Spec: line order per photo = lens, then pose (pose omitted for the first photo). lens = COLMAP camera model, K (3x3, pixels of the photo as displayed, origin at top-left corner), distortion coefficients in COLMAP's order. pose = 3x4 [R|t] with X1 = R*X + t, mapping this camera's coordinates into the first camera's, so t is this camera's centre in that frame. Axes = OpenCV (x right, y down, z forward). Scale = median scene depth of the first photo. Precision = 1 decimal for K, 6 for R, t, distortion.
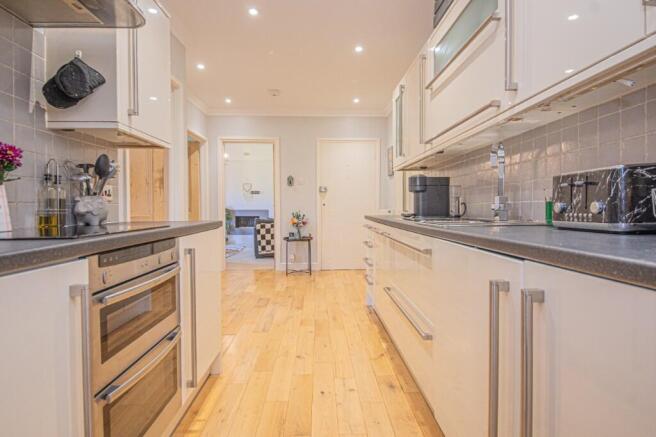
lens RADIAL K [[347.1, 0, 328.0], [0, 347.1, 218.5], [0, 0, 1]] dist [0.002072, 0.000090]
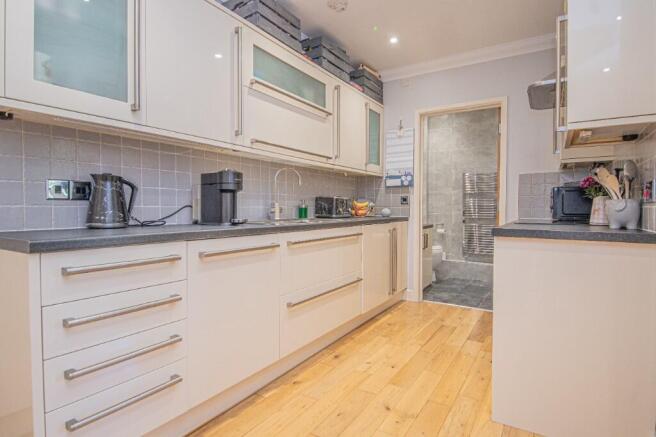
lens RADIAL K [[347.1, 0, 328.0], [0, 347.1, 218.5], [0, 0, 1]] dist [0.002072, 0.000090]
pose [[-0.830809, -0.011894, 0.556430, -0.393312], [0.020404, 0.998449, 0.051808, -0.057238], [-0.556183, 0.054396, -0.829278, 1.684388]]
